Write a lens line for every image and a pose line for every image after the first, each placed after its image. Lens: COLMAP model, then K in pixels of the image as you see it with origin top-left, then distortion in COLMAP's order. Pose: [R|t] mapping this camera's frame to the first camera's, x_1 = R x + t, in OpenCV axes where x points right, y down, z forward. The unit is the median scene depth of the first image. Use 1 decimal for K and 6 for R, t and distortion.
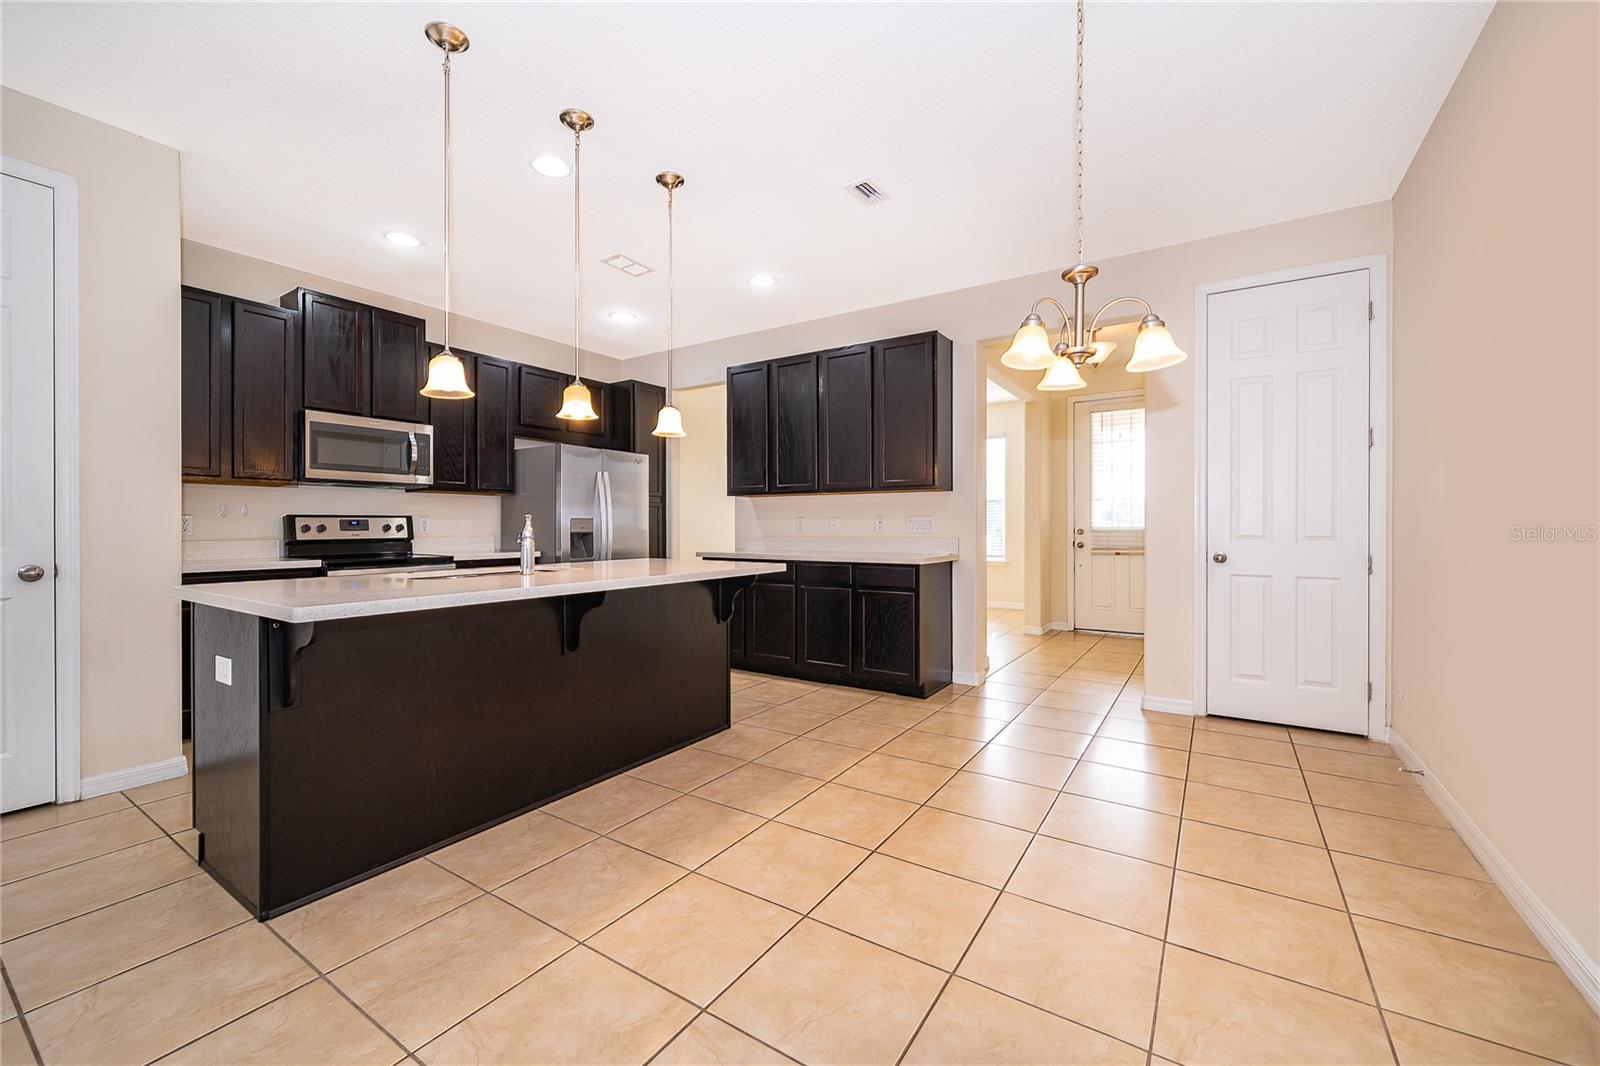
lens RADIAL K [[635.9, 0, 808.3], [0, 635.9, 527.6], [0, 0, 1]] dist [0.000938, 0.000102]
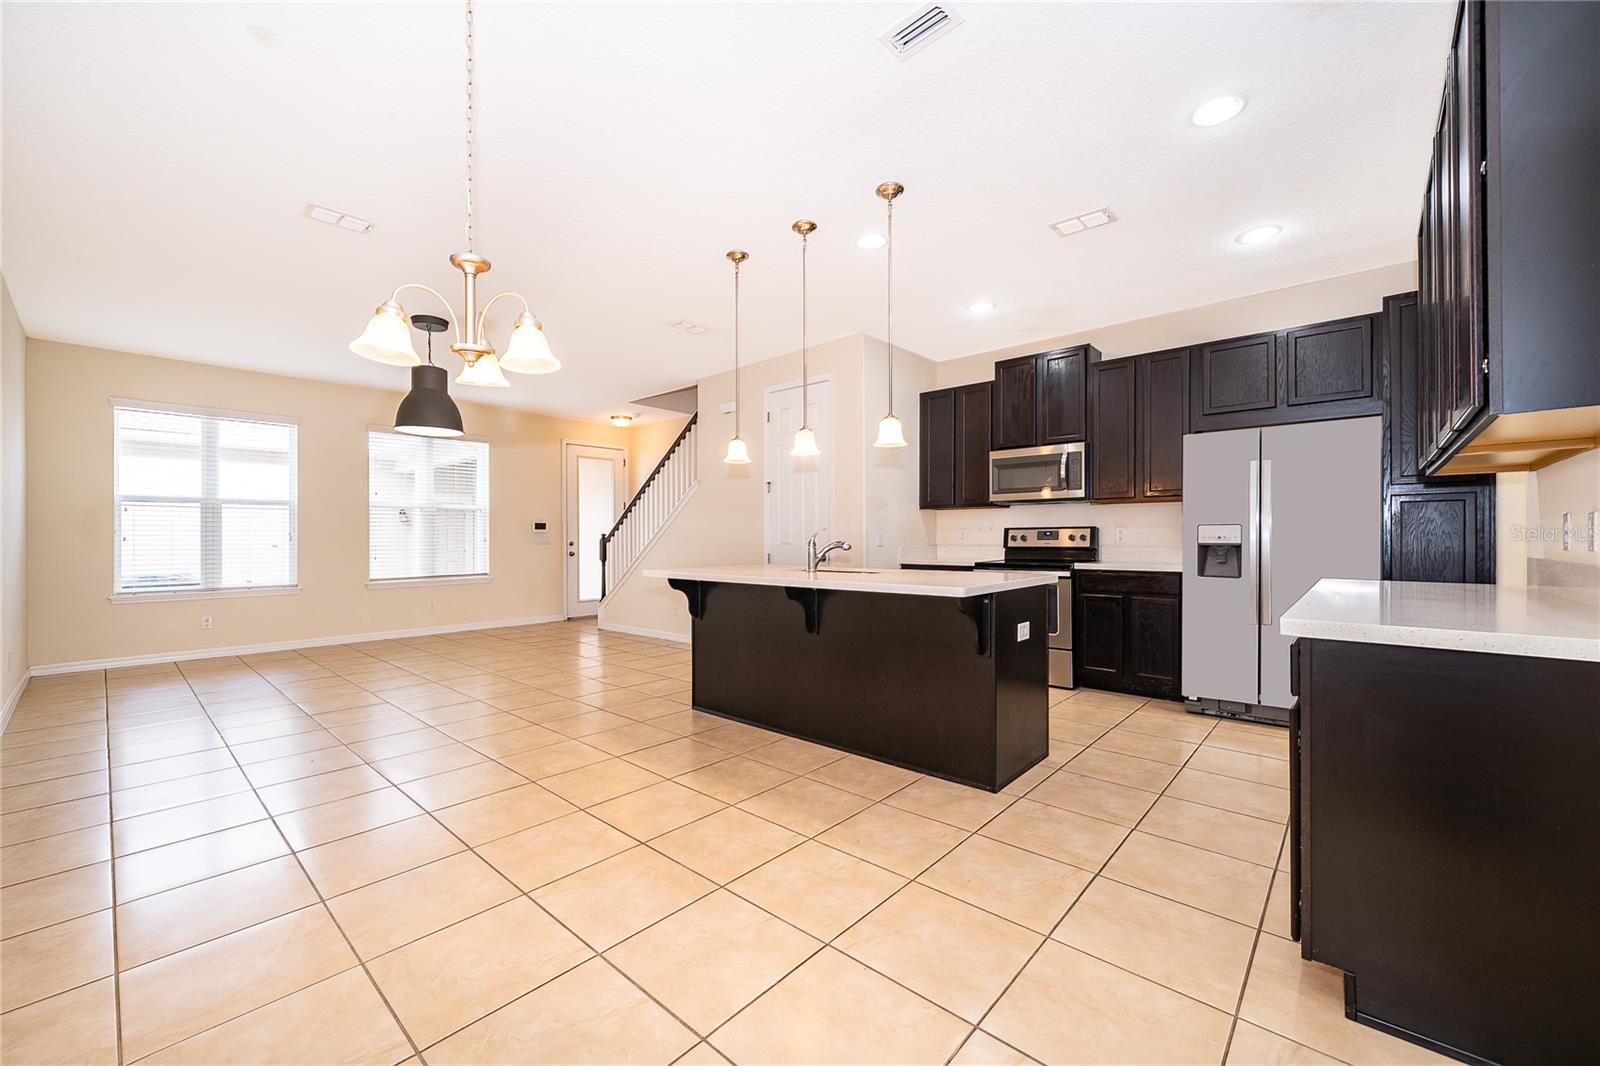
lens RADIAL K [[635.9, 0, 807.1], [0, 635.9, 537.3], [0, 0, 1]] dist [0.000938, 0.000102]
pose [[-0.148544, 0.004973, -0.988893, 0.602662], [0.001864, 0.999987, 0.004749, -0.007179], [0.988904, -0.001138, -0.148551, 0.769604]]
